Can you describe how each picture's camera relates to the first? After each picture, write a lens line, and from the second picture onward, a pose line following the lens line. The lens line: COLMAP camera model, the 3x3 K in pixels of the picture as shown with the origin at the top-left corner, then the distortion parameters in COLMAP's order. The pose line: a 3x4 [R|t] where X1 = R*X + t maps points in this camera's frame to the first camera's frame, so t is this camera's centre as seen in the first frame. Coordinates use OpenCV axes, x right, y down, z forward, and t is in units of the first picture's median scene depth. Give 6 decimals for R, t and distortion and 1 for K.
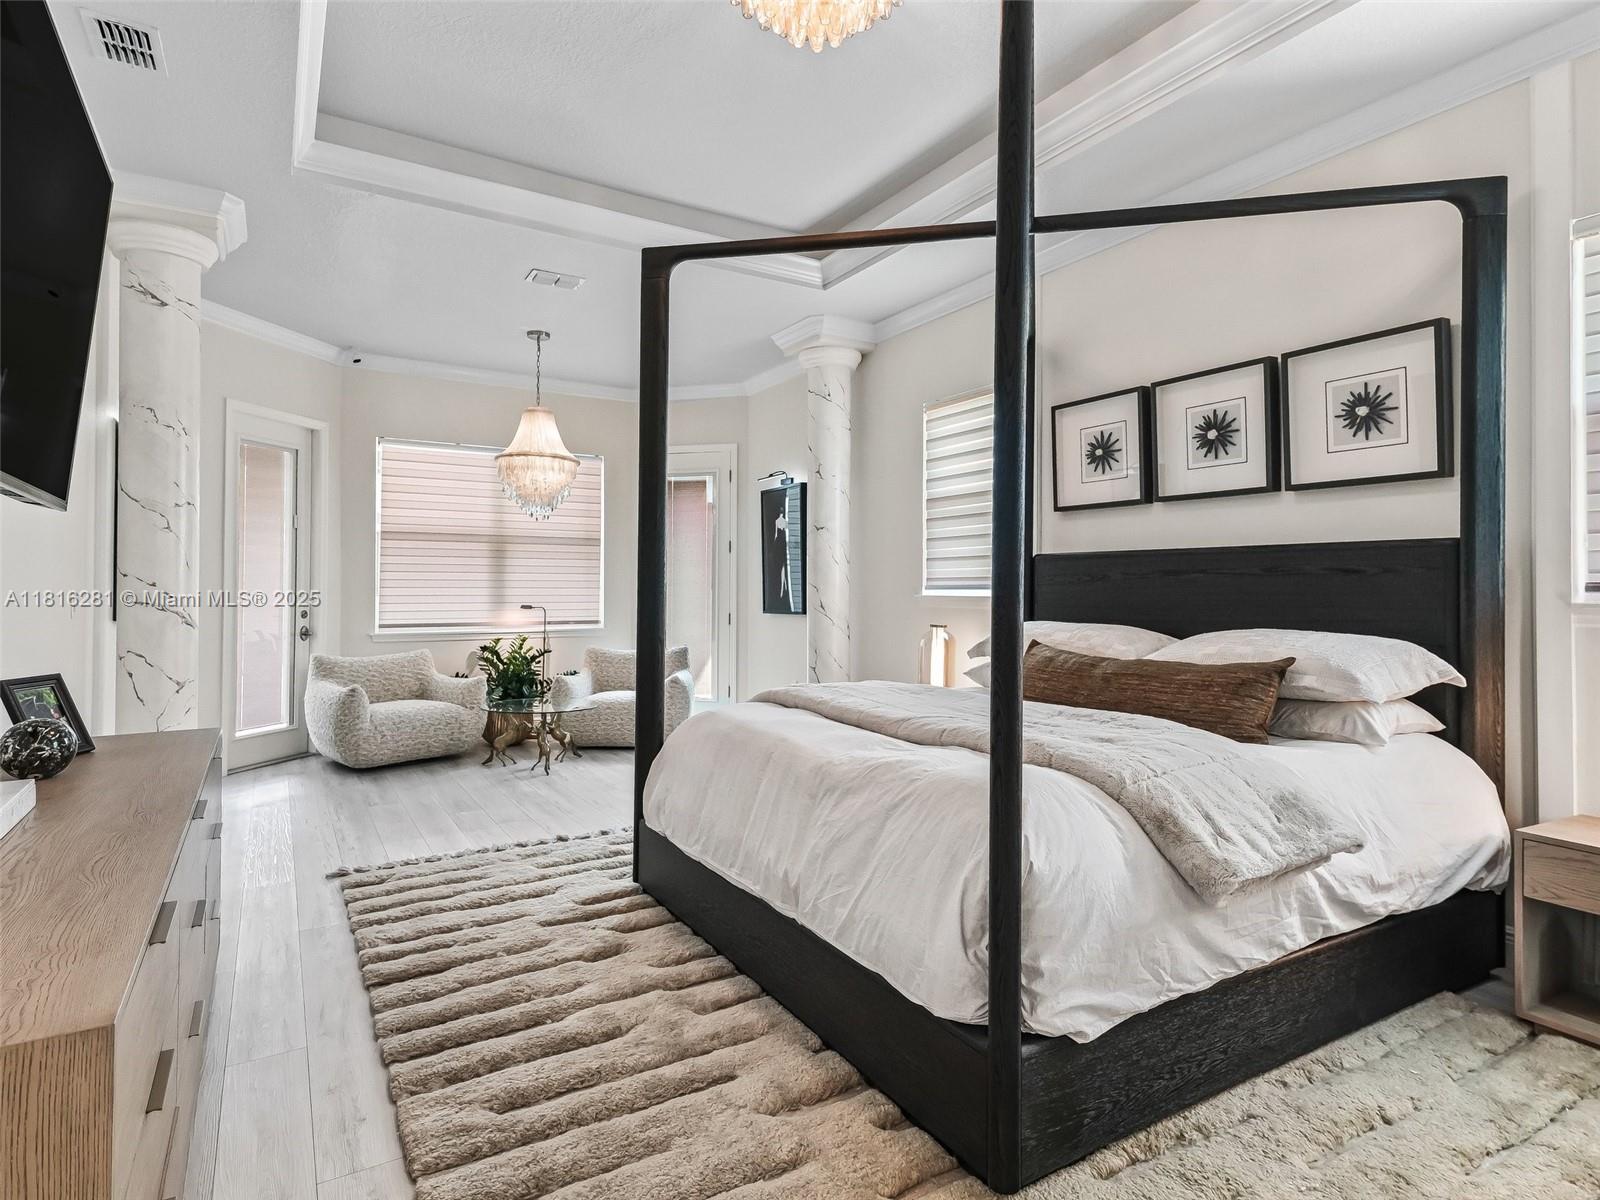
lens RADIAL K [[855.6, 0, 804.9], [0, 855.6, 575.6], [0, 0, 1]] dist [-0.001372, -0.000405]
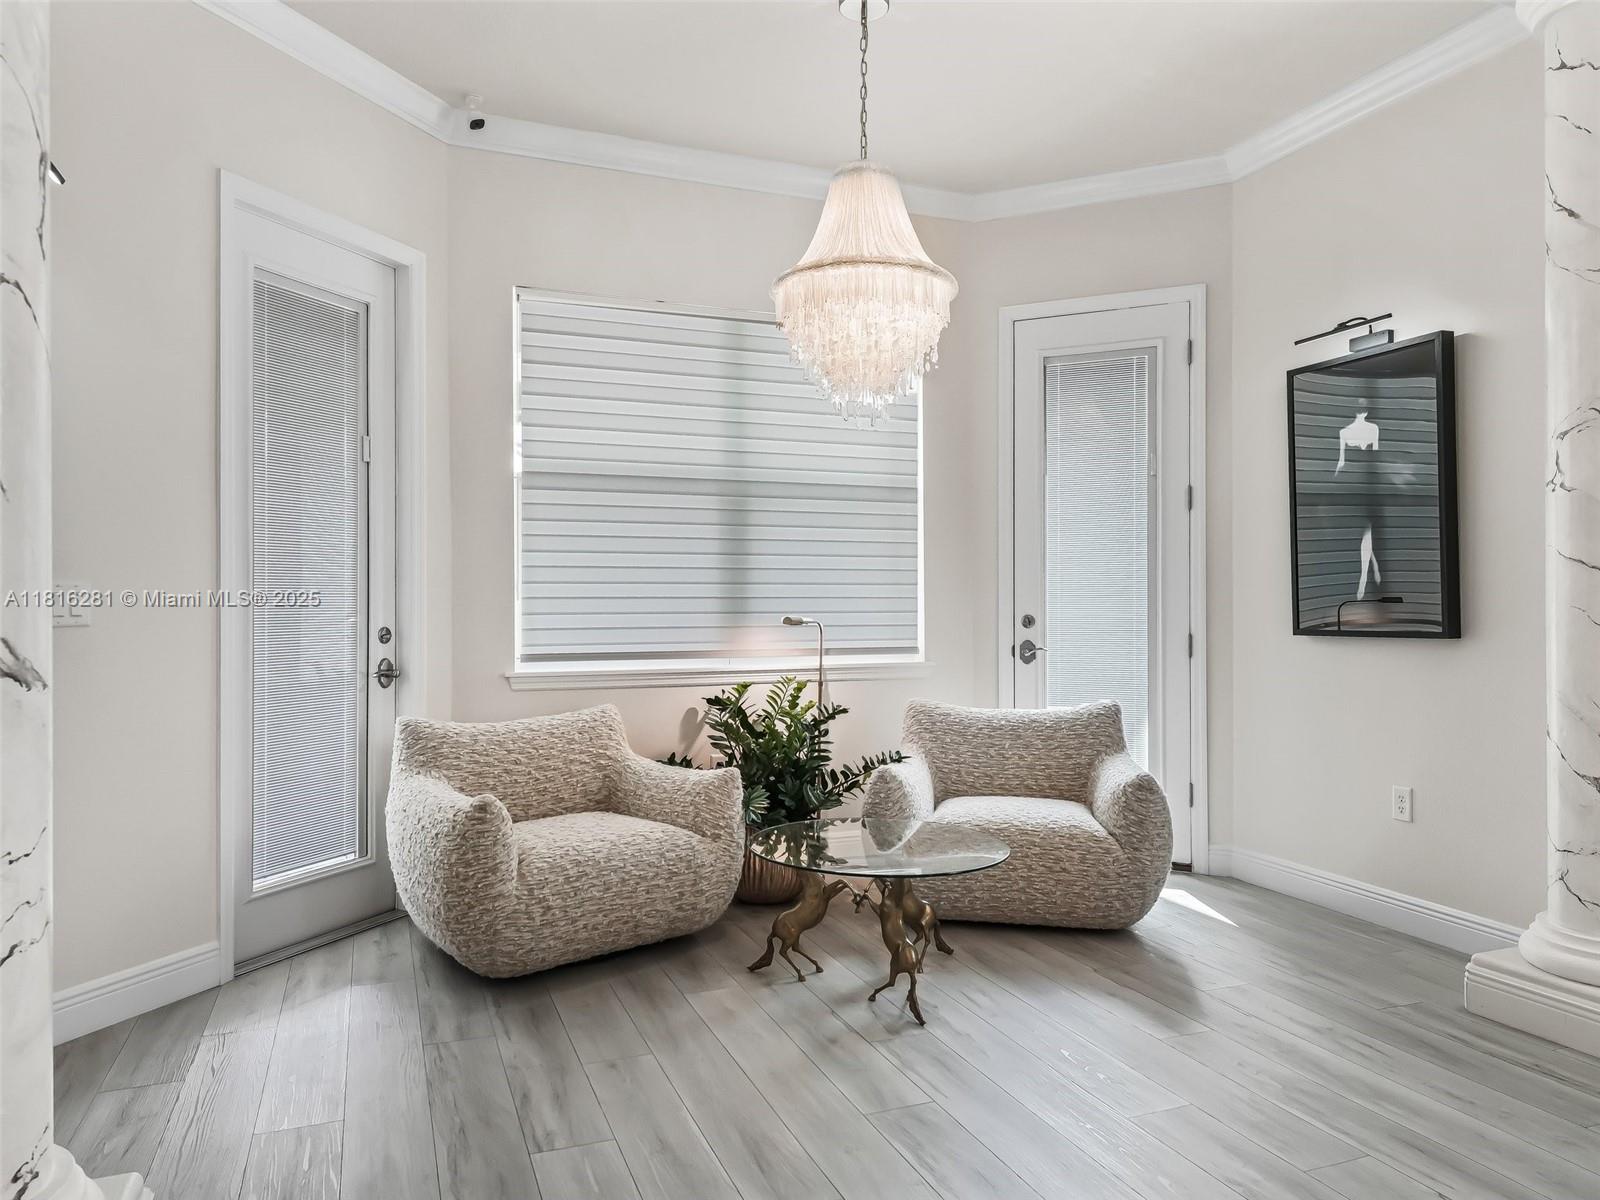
lens RADIAL K [[1093.3, 0, 798.8], [0, 1093.3, 598.9], [0, 0, 1]] dist [0.002454, -0.000239]
pose [[0.983459, -0.002409, -0.181116, -0.228144], [0.005207, 0.999874, 0.014976, 0.015809], [0.181057, -0.015671, 0.983348, 0.408866]]
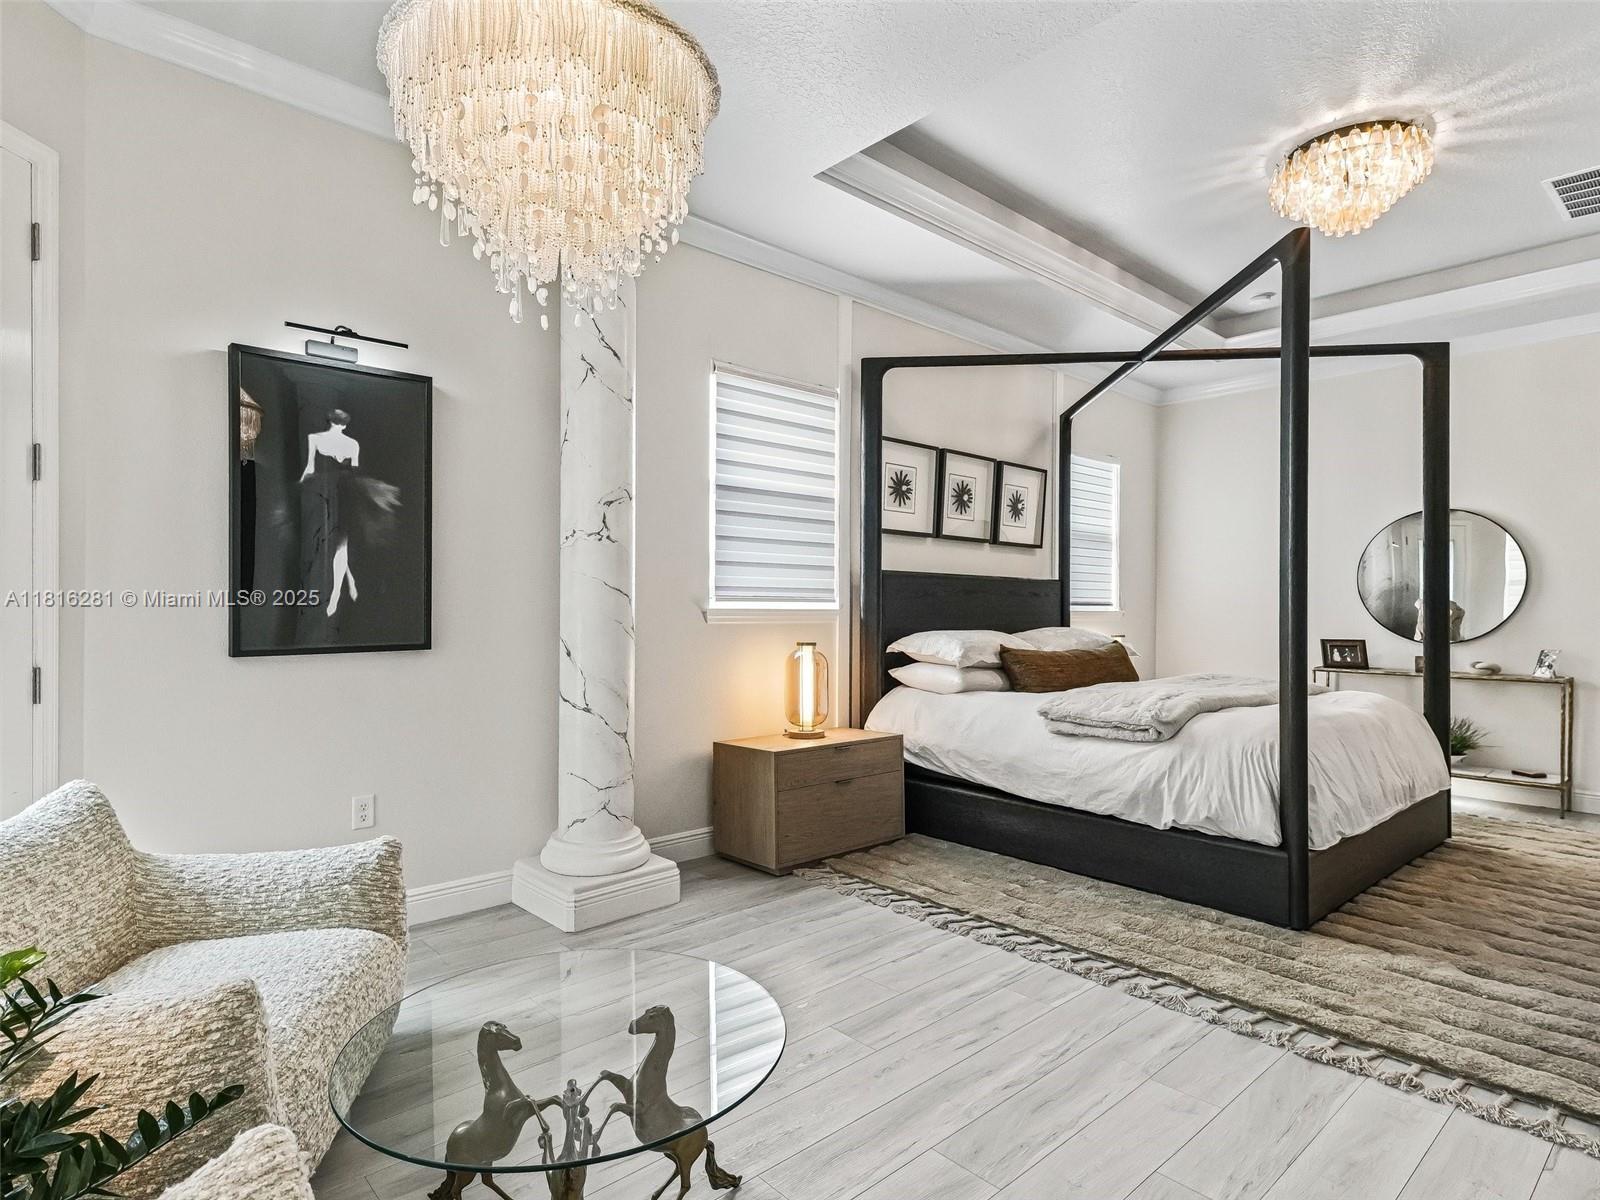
lens RADIAL K [[857.1, 0, 801.0], [0, 857.1, 602.2], [0, 0, 1]] dist [0.024740, 0.000744]
pose [[-0.178076, -0.002364, 0.984014, -0.538188], [-0.025639, 0.999669, -0.002238, 0.014356], [-0.983683, -0.025627, -0.178078, 0.902312]]
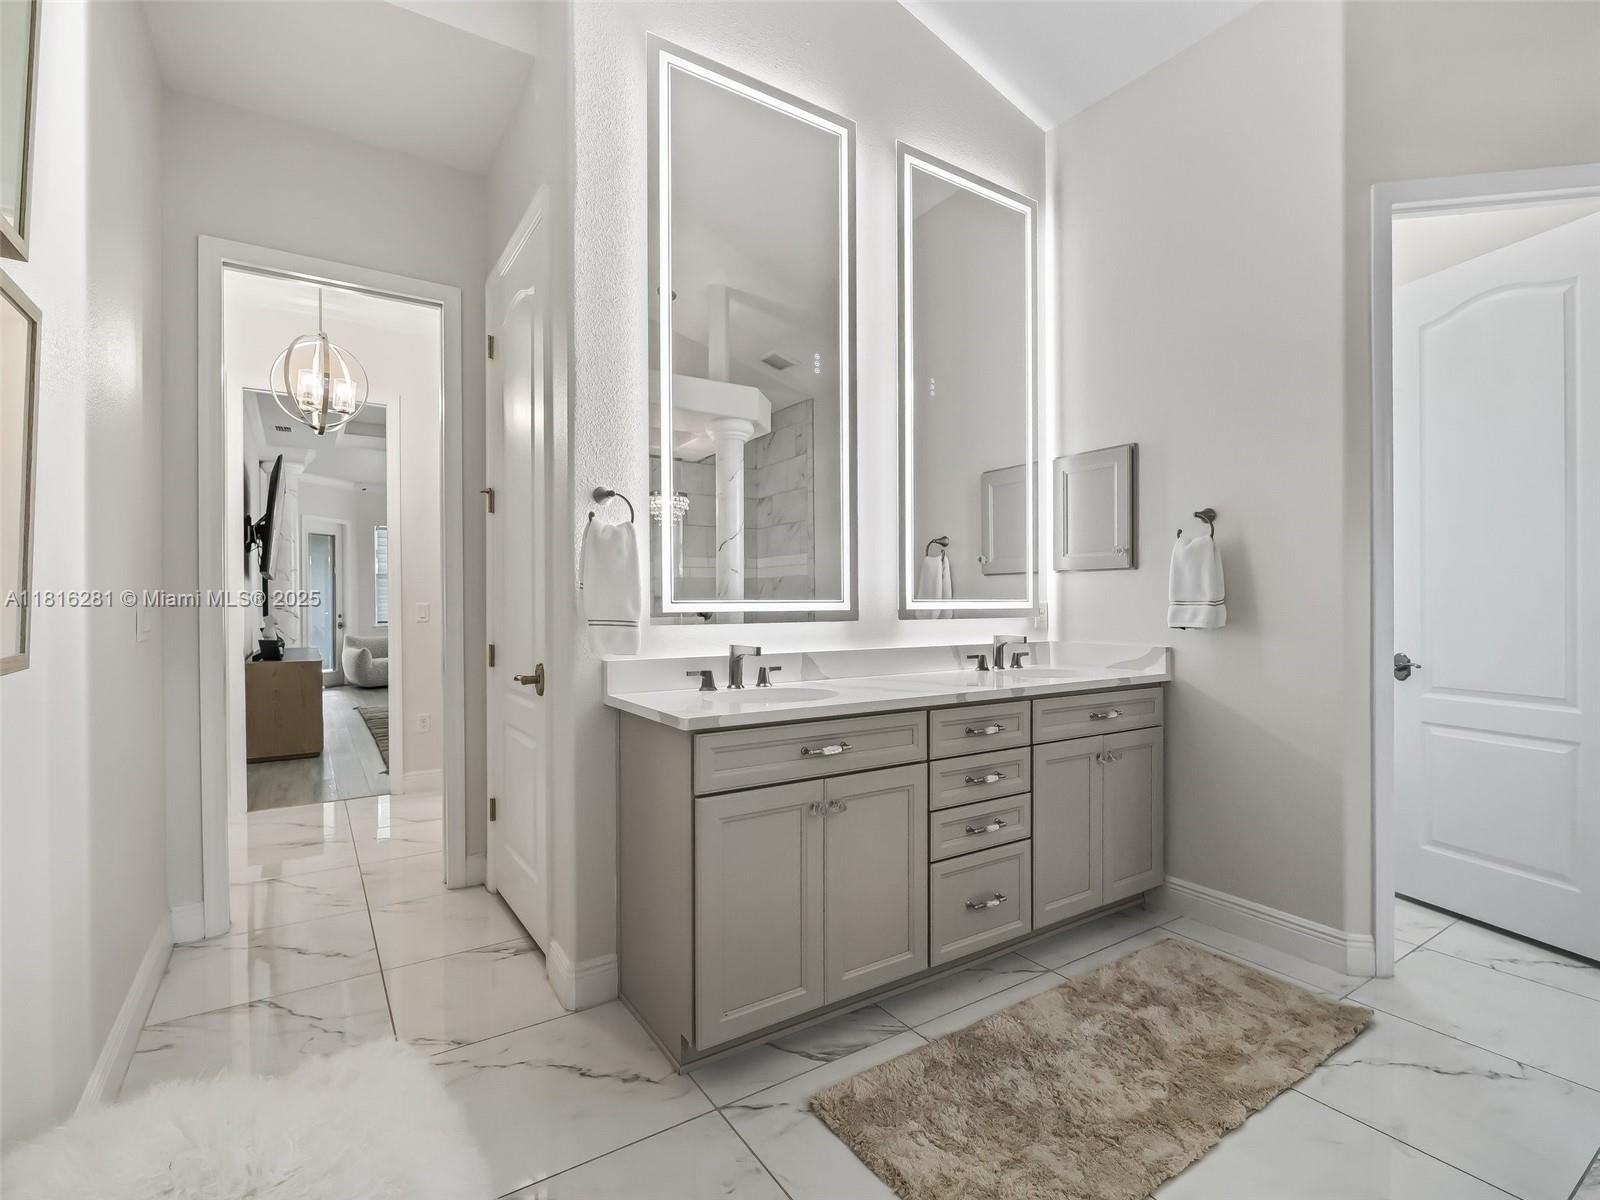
lens RADIAL K [[748.2, 0, 800.0], [0, 748.2, 610.2], [0, 0, 1]] dist [0.004769, 0.000248]
pose [[0.999615, -0.002937, 0.027585, 0.452615], [0.002117, 0.999556, 0.029710, -0.018890], [-0.027660, -0.029640, 0.999178, -0.800147]]
